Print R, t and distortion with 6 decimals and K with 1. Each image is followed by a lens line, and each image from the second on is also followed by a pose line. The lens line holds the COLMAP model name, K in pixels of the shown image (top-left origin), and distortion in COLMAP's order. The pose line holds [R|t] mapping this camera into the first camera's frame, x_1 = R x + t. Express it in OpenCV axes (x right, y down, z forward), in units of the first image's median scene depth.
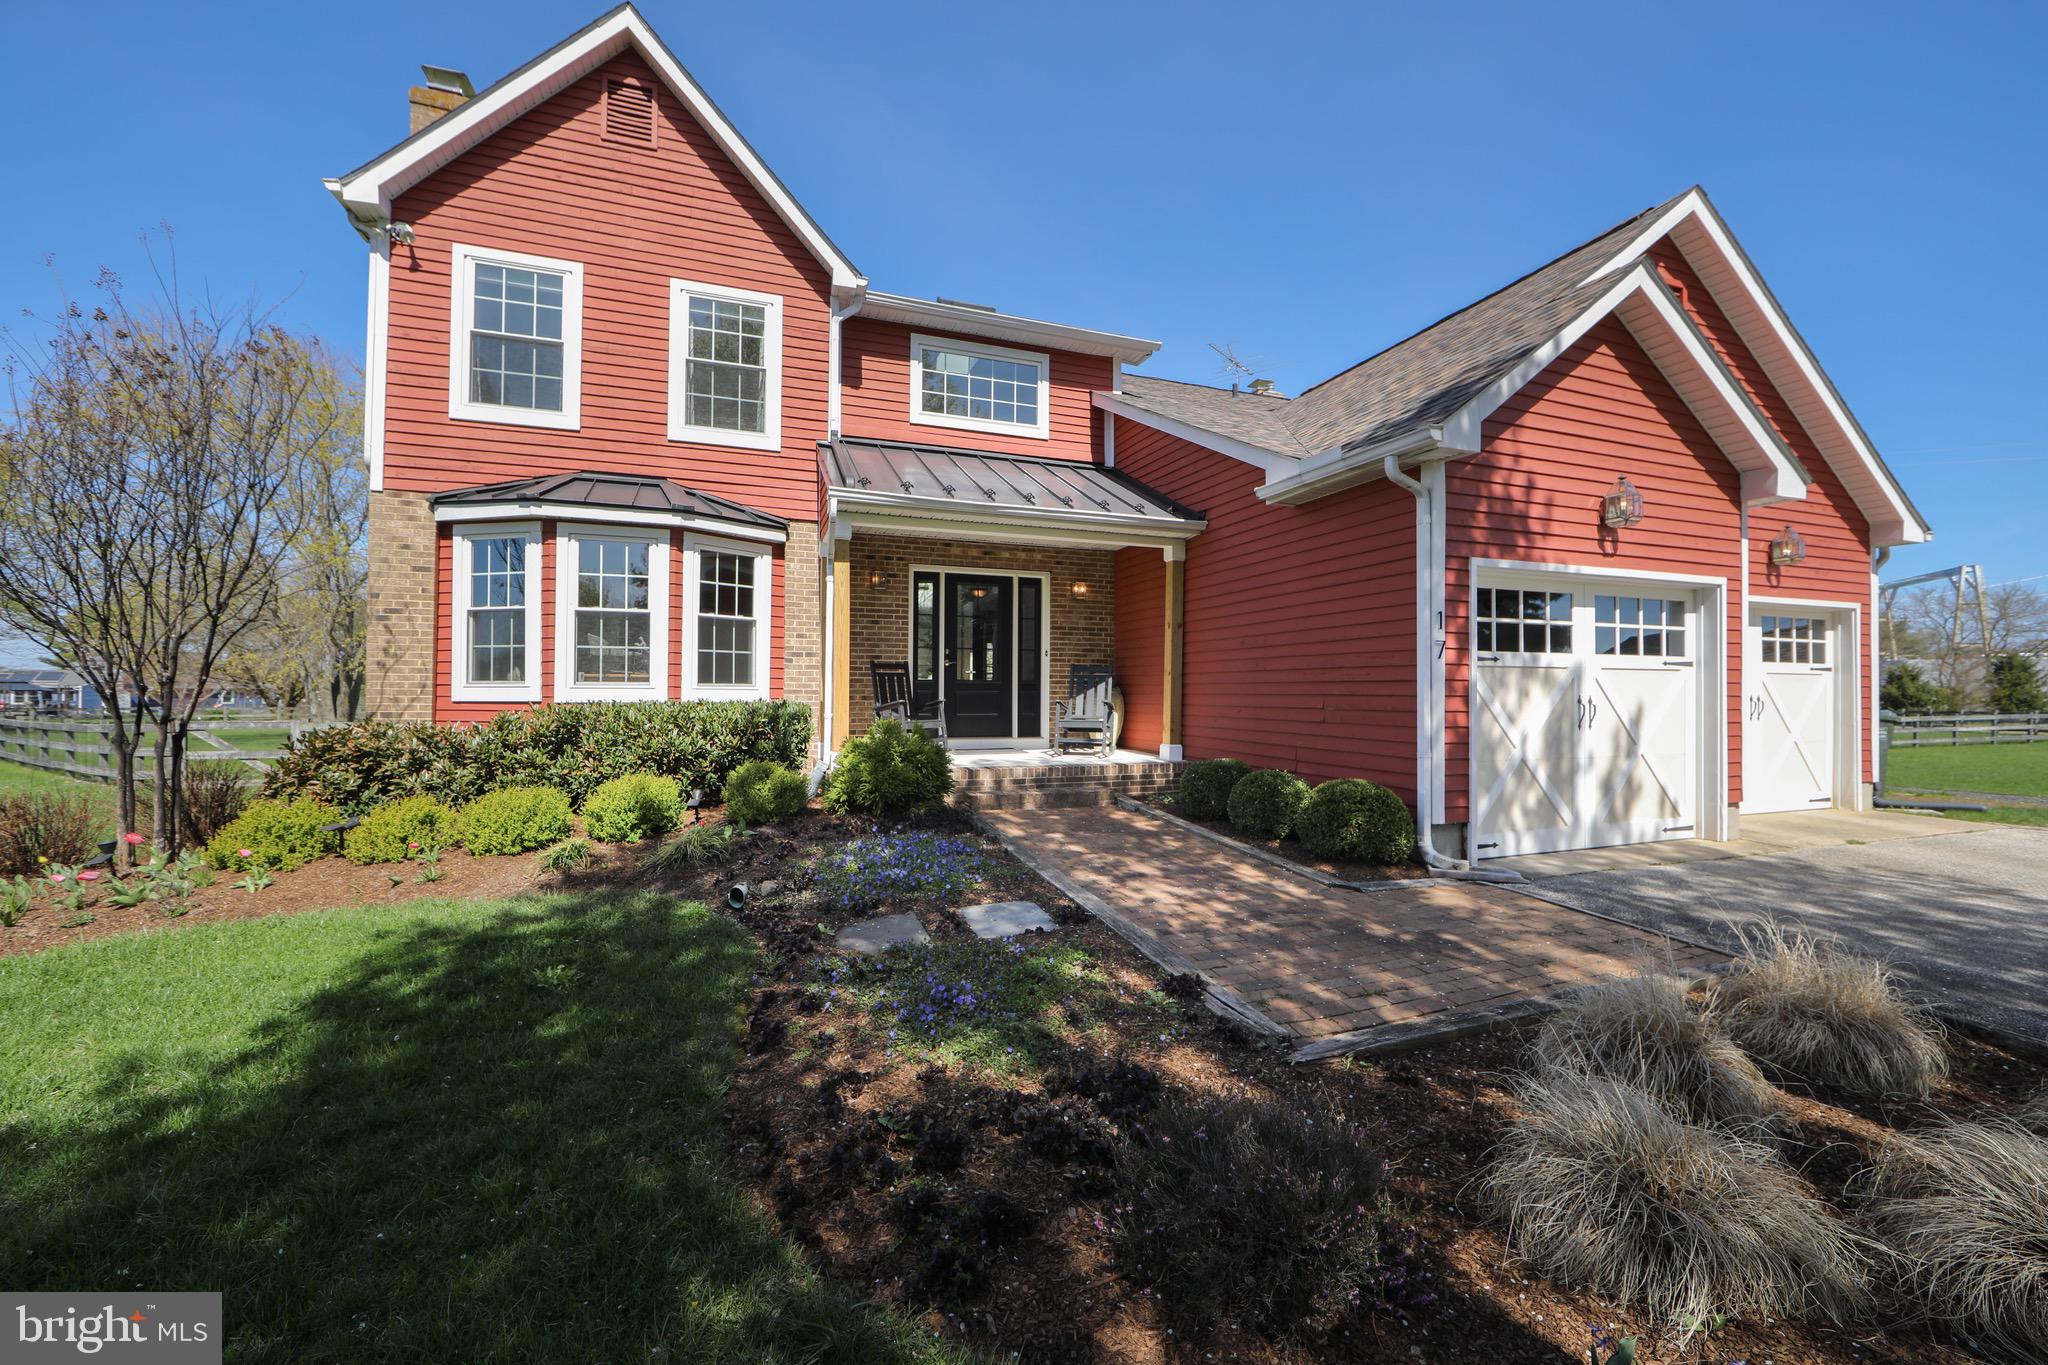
lens RADIAL K [[816.3, 0, 1022.4], [0, 816.3, 681.6], [0, 0, 1]] dist [-0.012107, 0.001540]
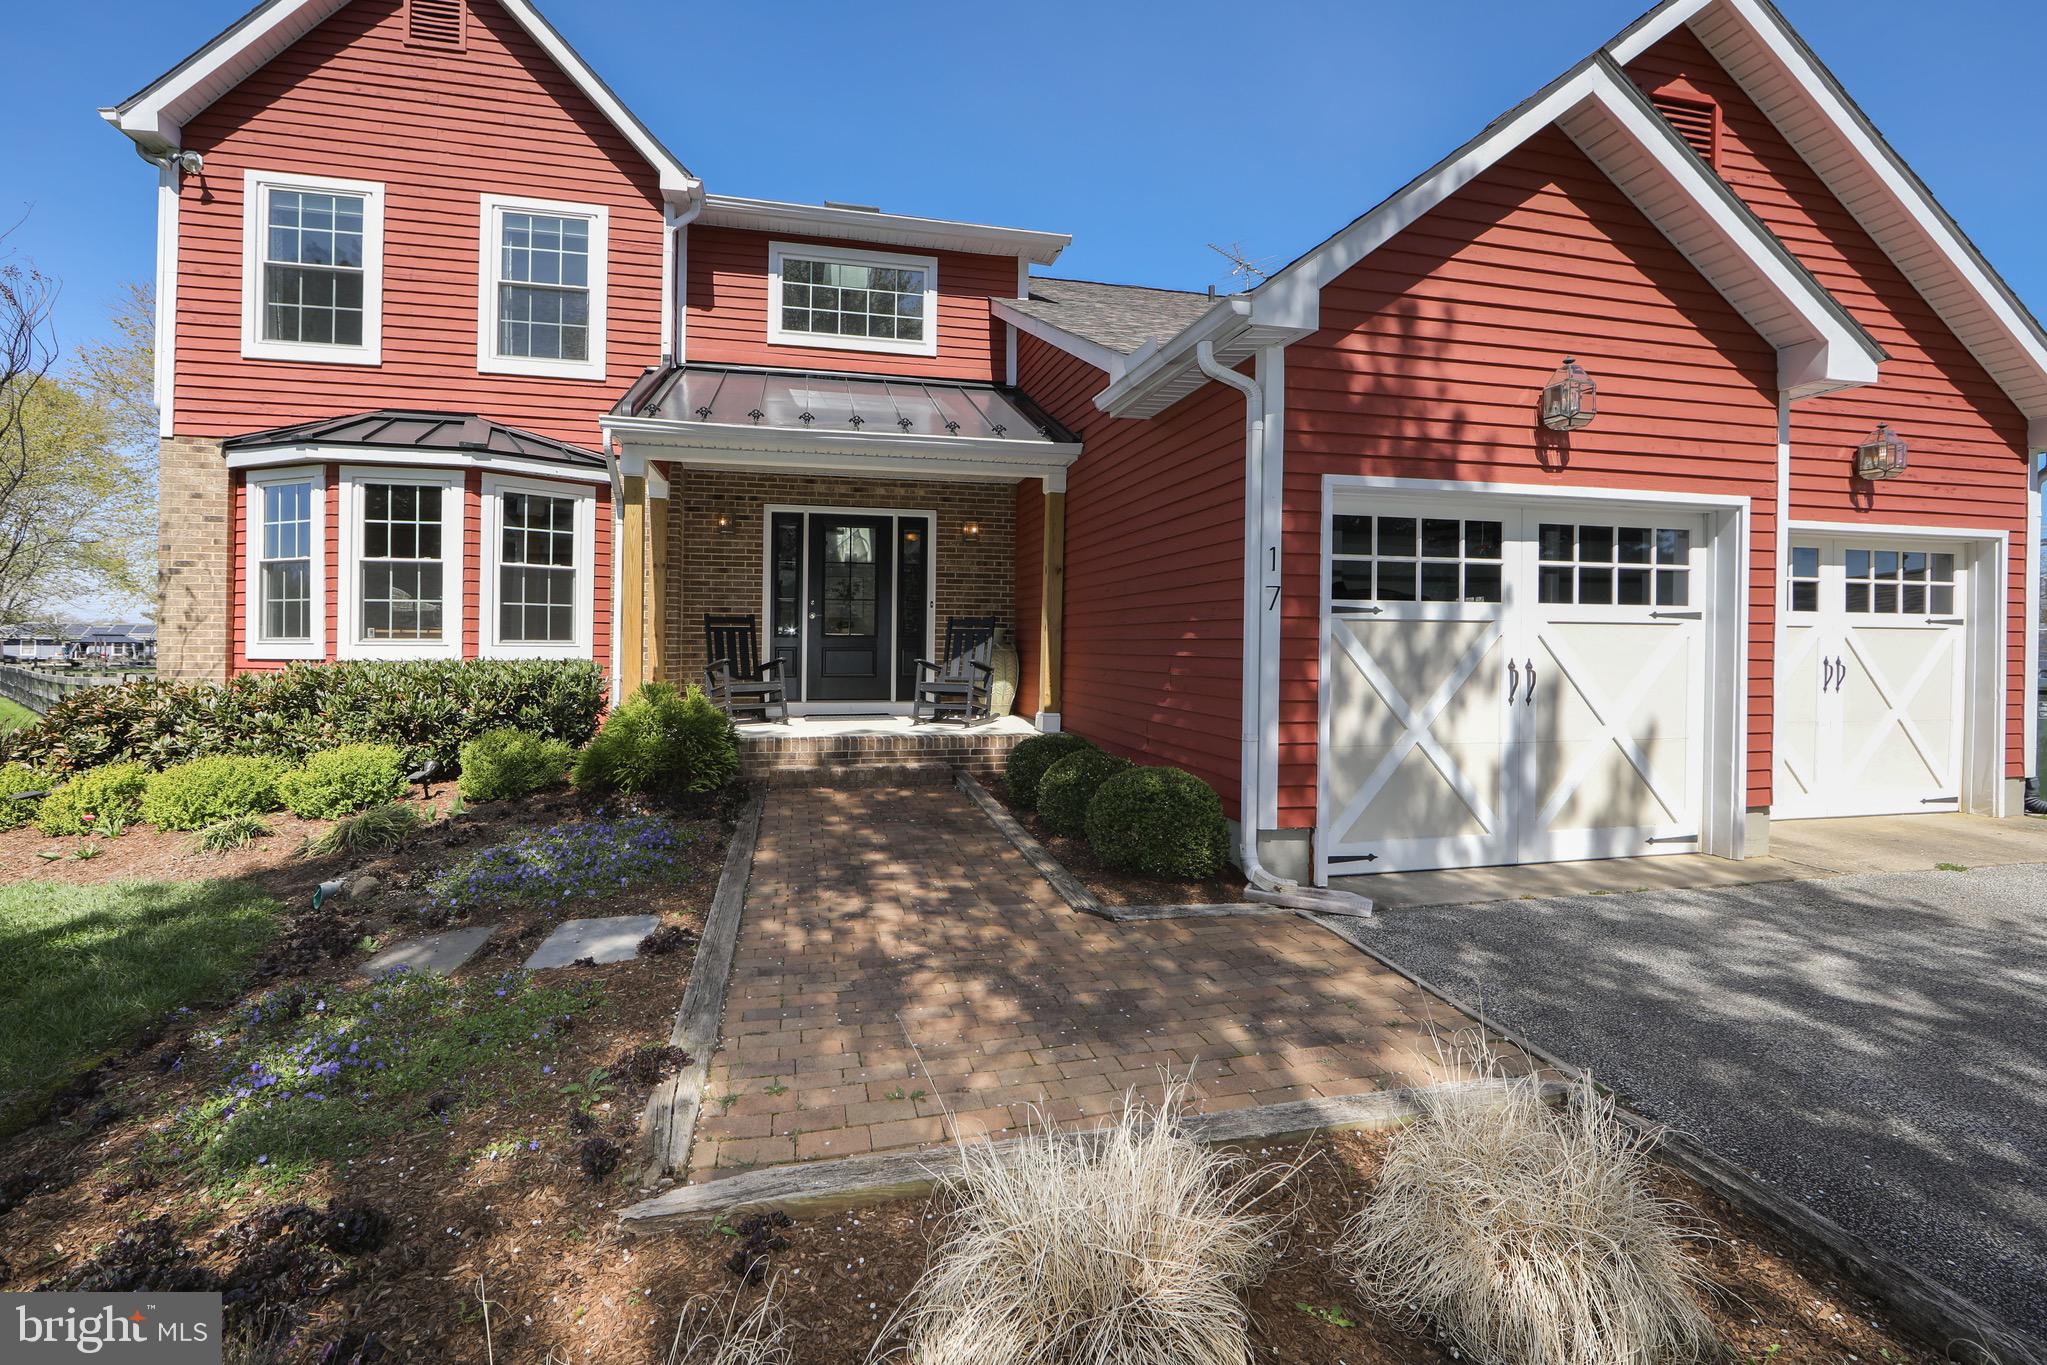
lens RADIAL K [[863.2, 0, 964.0], [0, 863.2, 636.5], [0, 0, 1]] dist [-0.006804, -0.000564]
pose [[0.990474, -0.000517, -0.137701, 0.249786], [0.001144, 0.999989, 0.004470, -0.006645], [0.137697, -0.004584, 0.990464, 0.133406]]
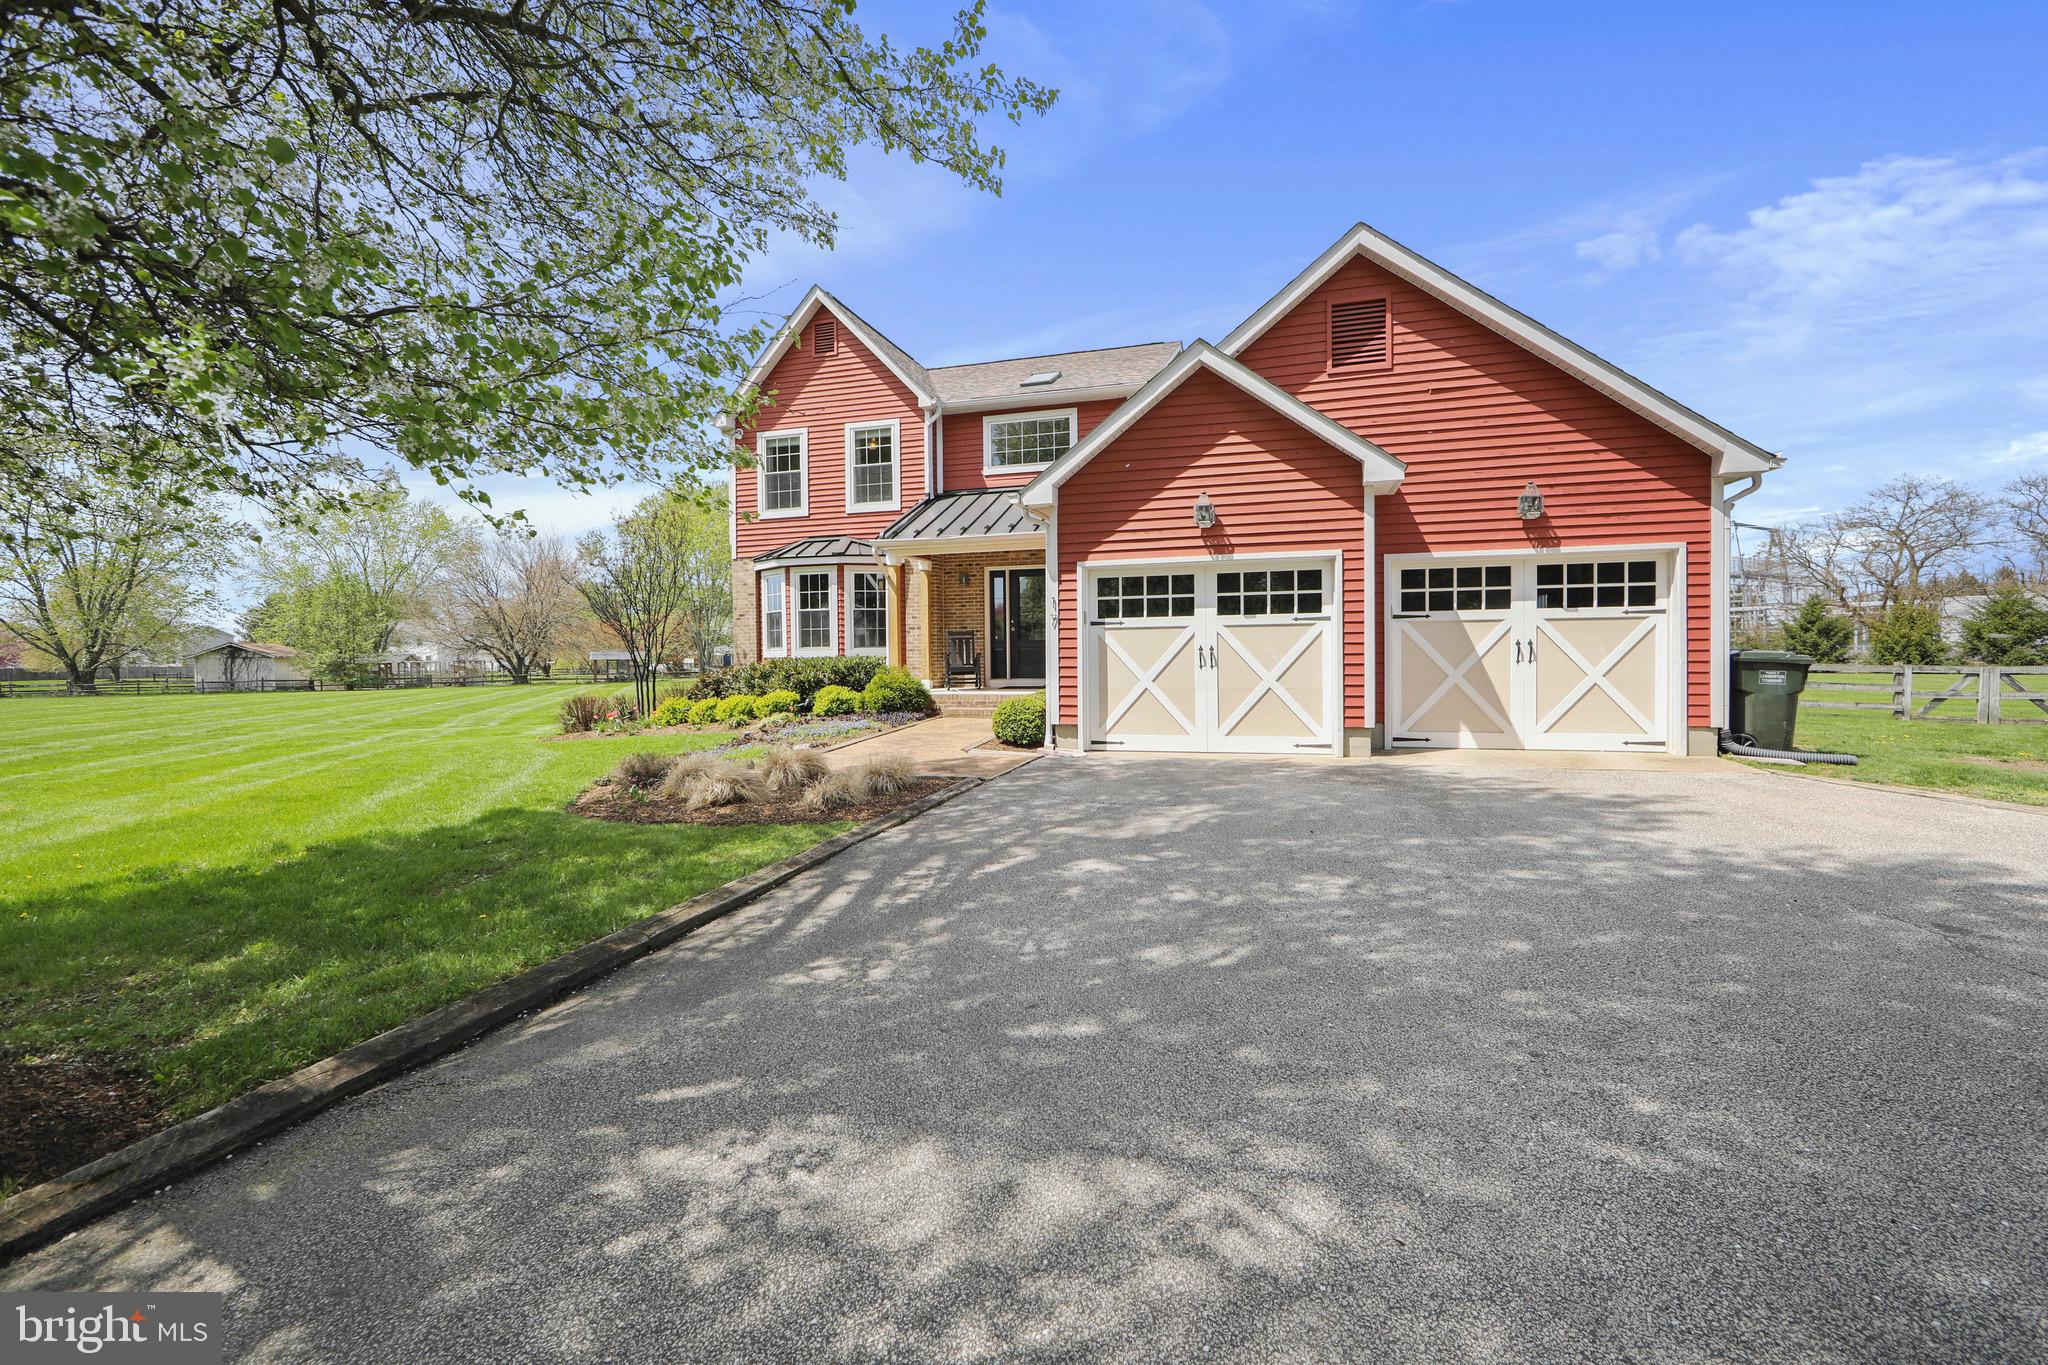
lens RADIAL K [[816.3, 0, 1037.0], [0, 816.3, 677.8], [0, 0, 1]] dist [-0.012107, 0.001540]
pose [[0.811692, 0.004197, -0.584071, 1.064967], [0.024953, 0.998812, 0.041854, 0.006108], [0.583553, -0.048547, 0.810623, -0.276725]]
